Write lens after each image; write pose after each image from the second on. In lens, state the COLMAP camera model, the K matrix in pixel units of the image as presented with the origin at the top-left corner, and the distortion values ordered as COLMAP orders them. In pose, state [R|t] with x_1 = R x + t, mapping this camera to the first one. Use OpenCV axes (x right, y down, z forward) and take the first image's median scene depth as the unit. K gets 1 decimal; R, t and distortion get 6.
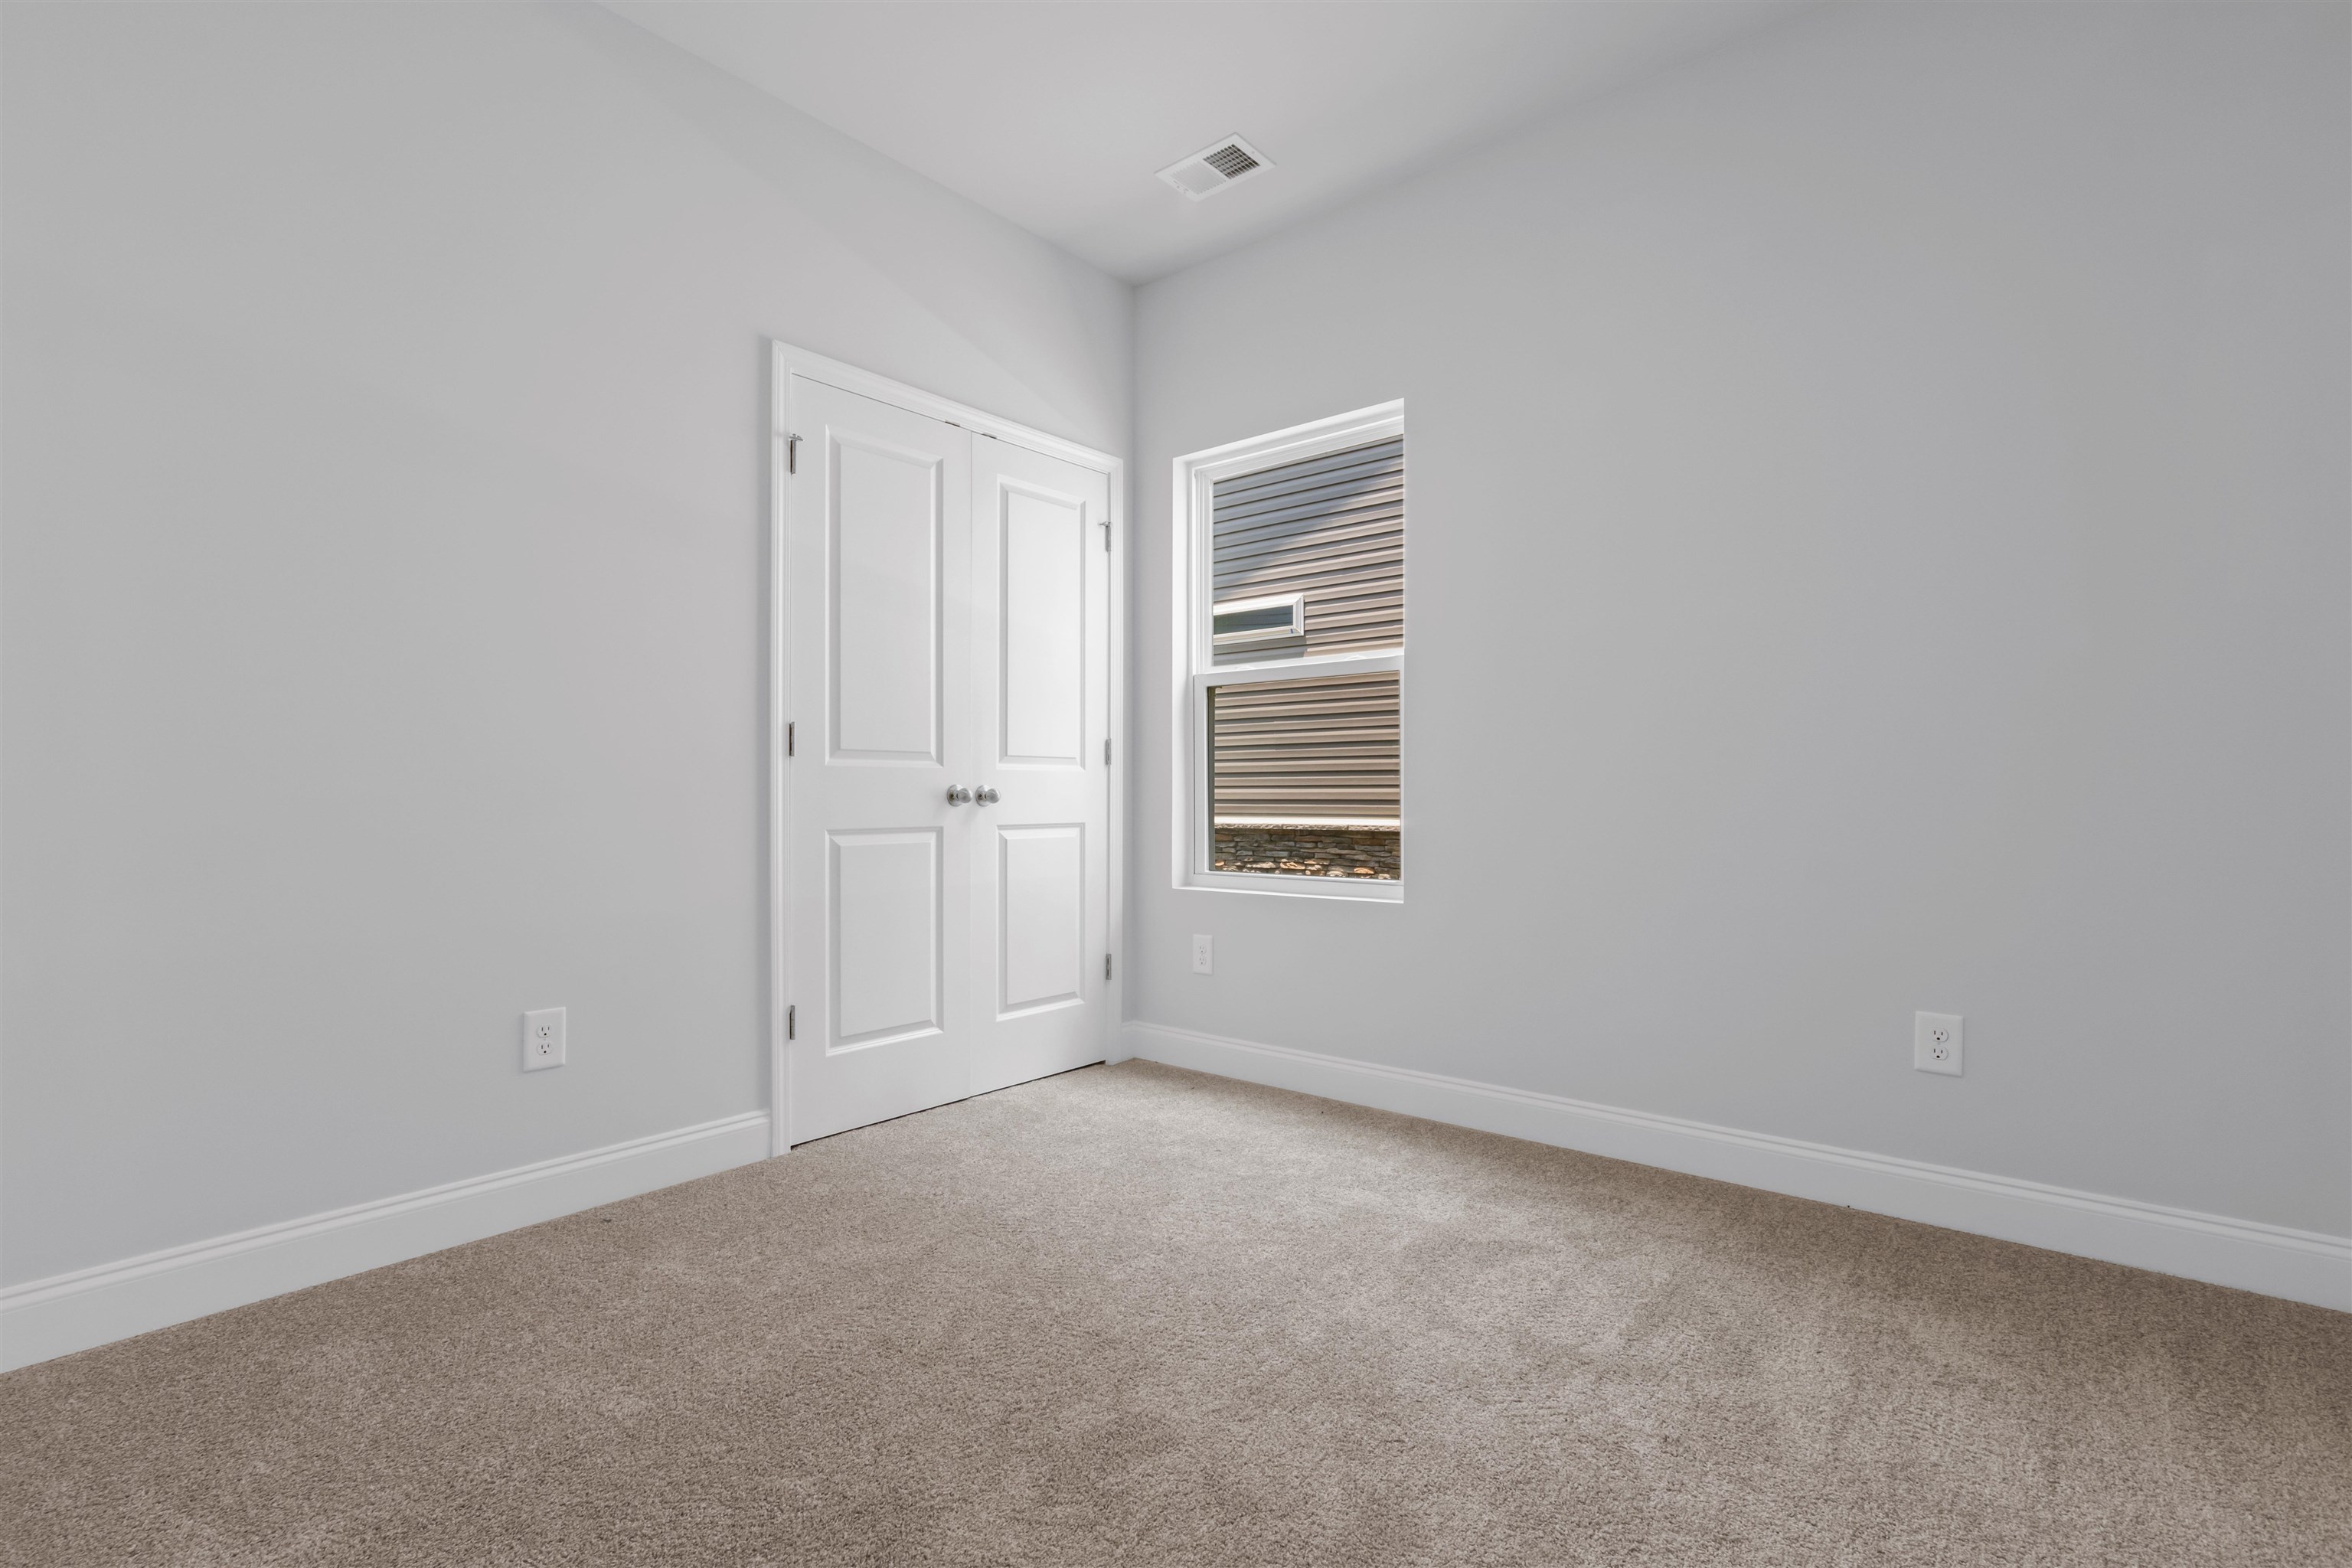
lens RADIAL K [[1072.1, 0, 1138.1], [0, 1072.1, 785.7], [0, 0, 1]] dist [0.001699, 0.000076]
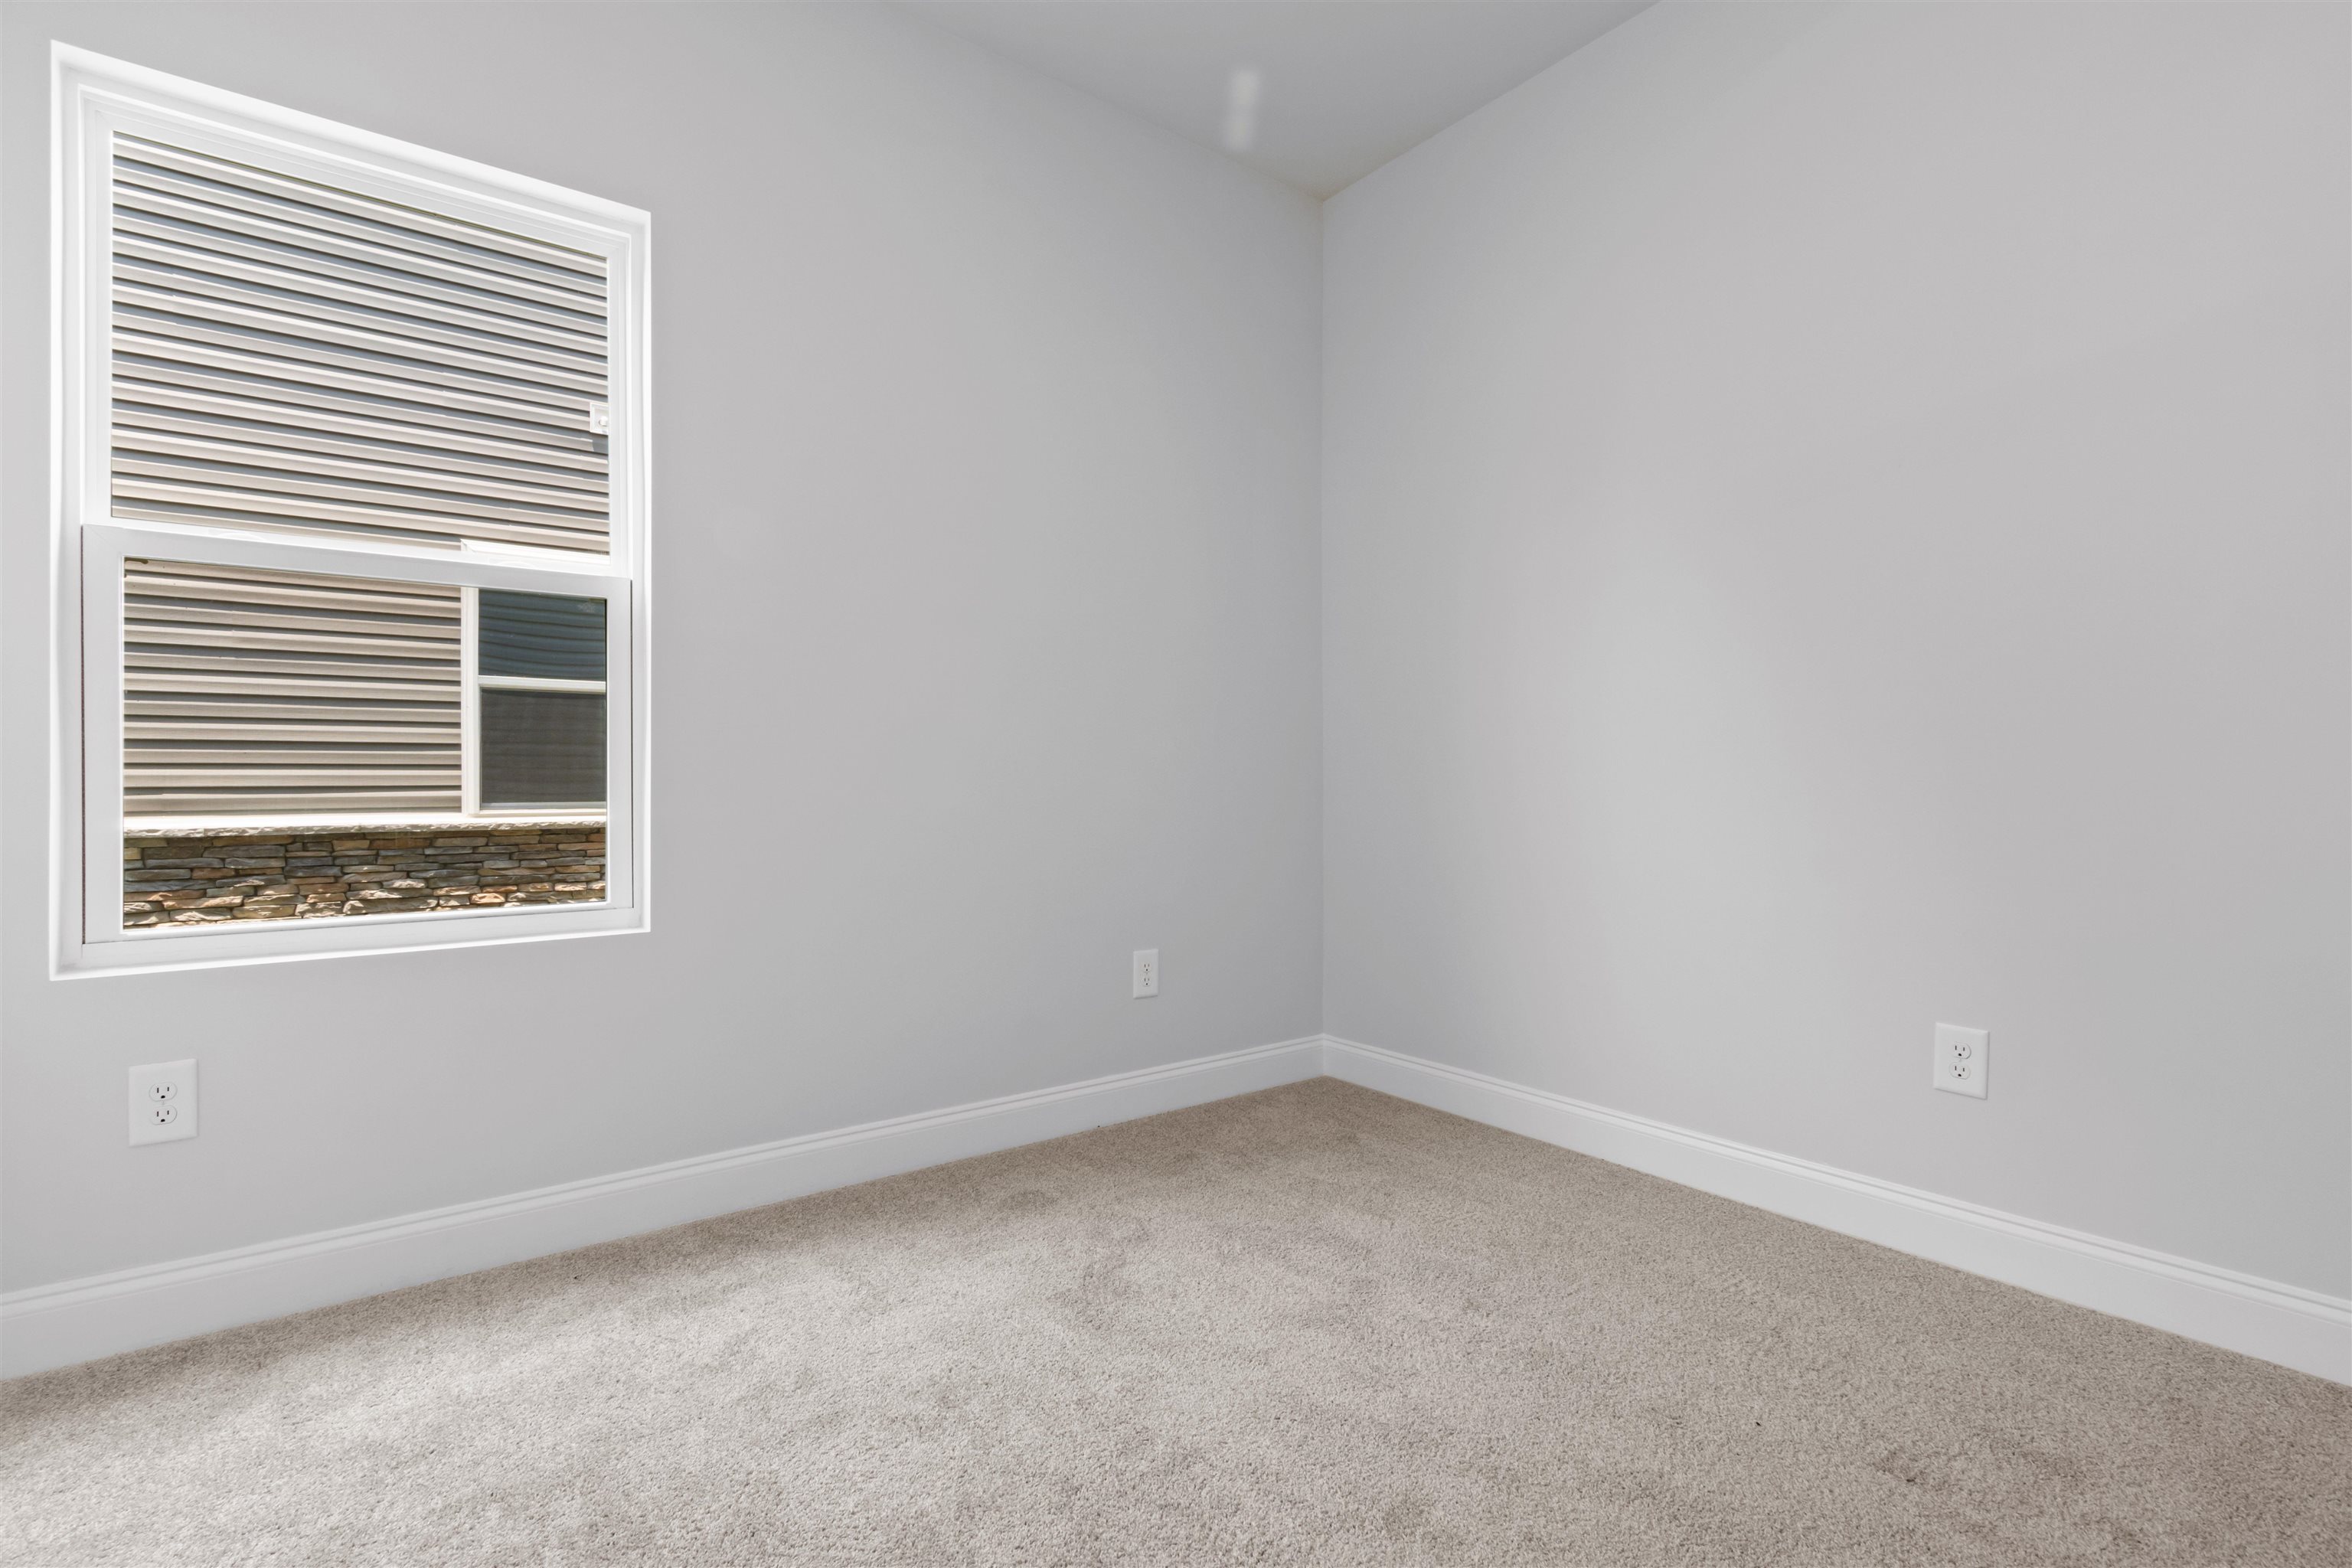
lens RADIAL K [[1072.1, 0, 1138.1], [0, 1072.1, 785.7], [0, 0, 1]] dist [0.001699, 0.000076]
pose [[0.212525, 0.003824, 0.977148, -0.463783], [-0.010075, 0.999948, -0.001722, 0.015477], [-0.977104, -0.009479, 0.212552, 0.670678]]
